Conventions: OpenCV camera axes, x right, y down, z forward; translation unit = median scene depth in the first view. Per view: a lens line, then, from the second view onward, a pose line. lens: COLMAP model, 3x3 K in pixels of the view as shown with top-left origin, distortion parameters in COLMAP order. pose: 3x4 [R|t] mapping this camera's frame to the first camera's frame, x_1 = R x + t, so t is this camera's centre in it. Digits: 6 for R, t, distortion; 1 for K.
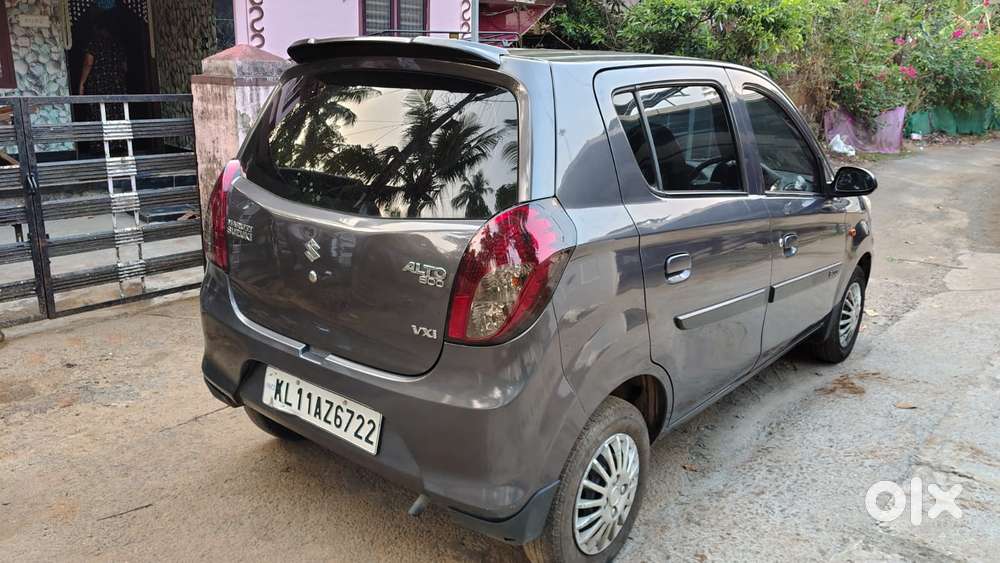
lens RADIAL K [[760.5, 0, 492.9], [0, 760.5, 268.4], [0, 0, 1]] dist [0.006346, -0.028653]
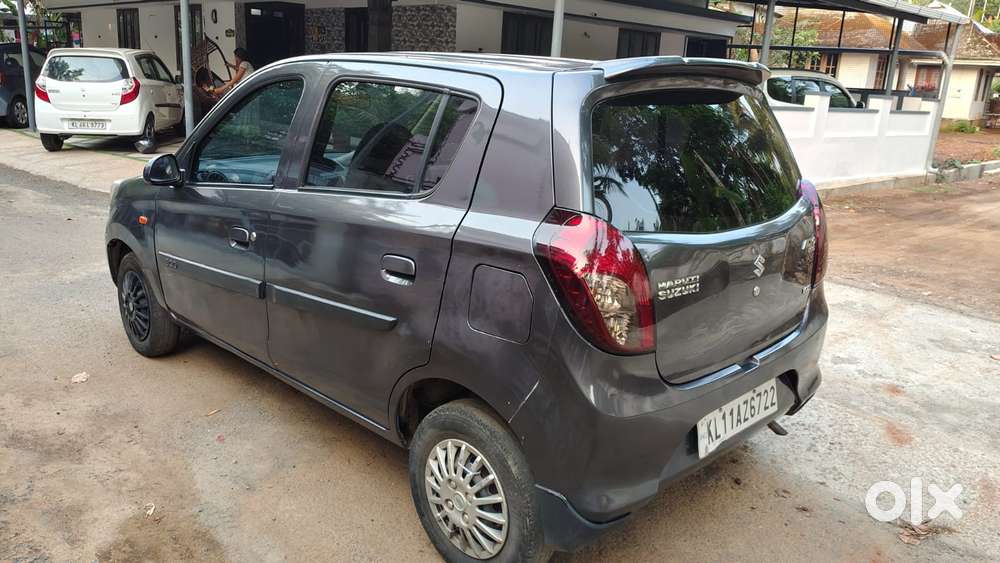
lens RADIAL K [[756.8, 0, 500.0], [0, 756.8, 281.5], [0, 0, 1]] dist [0.007967, -0.032641]
pose [[0.093065, -0.282685, 0.954687, -1.128711], [0.205371, 0.943680, 0.259406, -0.308696], [-0.974249, 0.171923, 0.145879, 1.062370]]
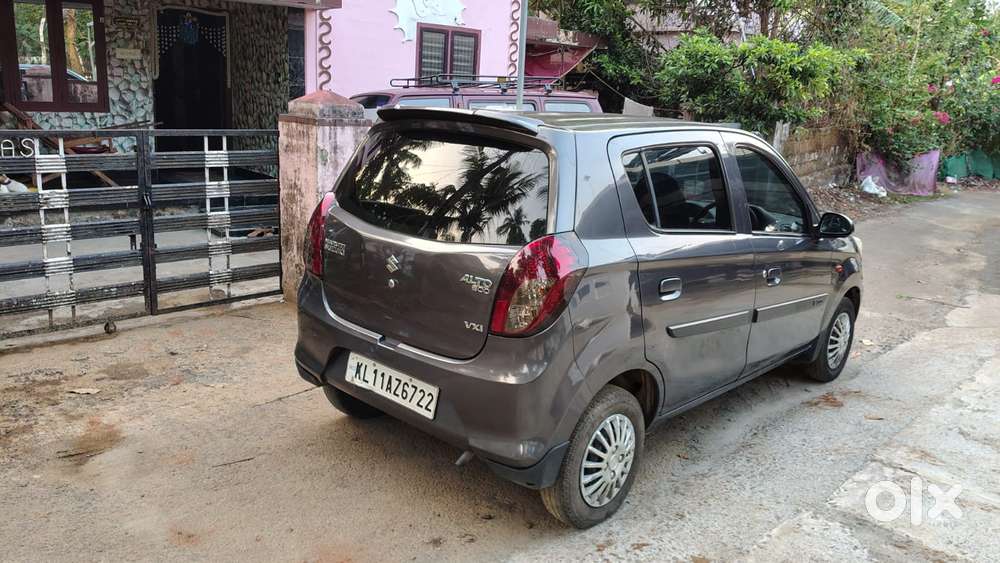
lens RADIAL K [[760.5, 0, 492.9], [0, 760.5, 268.4], [0, 0, 1]] dist [0.006346, -0.028653]
pose [[0.997987, 0.038877, -0.050104, 0.006321], [-0.040521, 0.998659, -0.032208, 0.017604], [0.048785, 0.034174, 0.998225, -0.288062]]
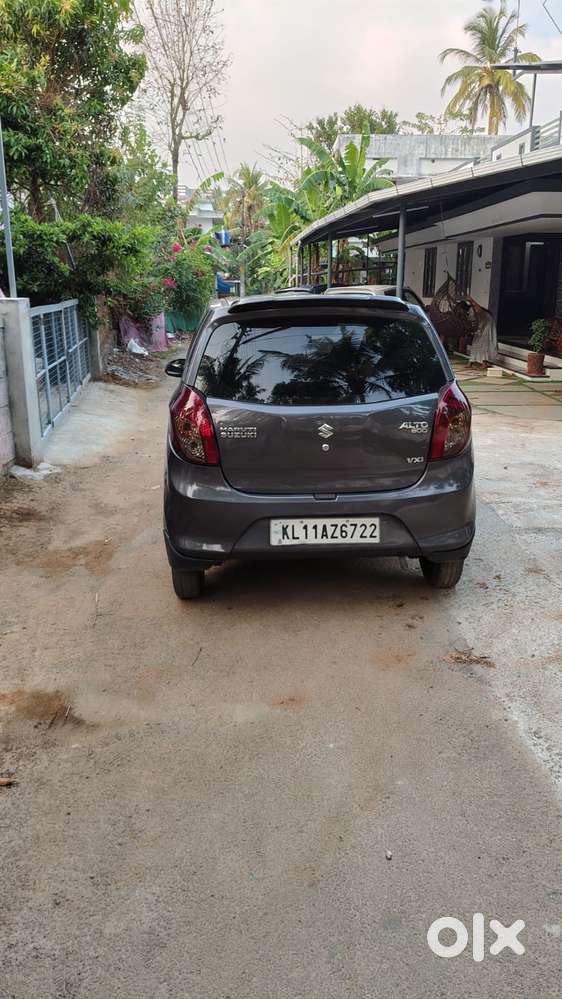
lens RADIAL K [[754.4, 0, 281.0], [0, 754.4, 499.5], [0, 0, 1]] dist [0.038772, -0.092526]
pose [[0.730560, -0.212549, 0.648926, -1.215266], [0.192534, 0.975882, 0.102885, -0.057227], [-0.655143, 0.049777, 0.753863, -0.119225]]
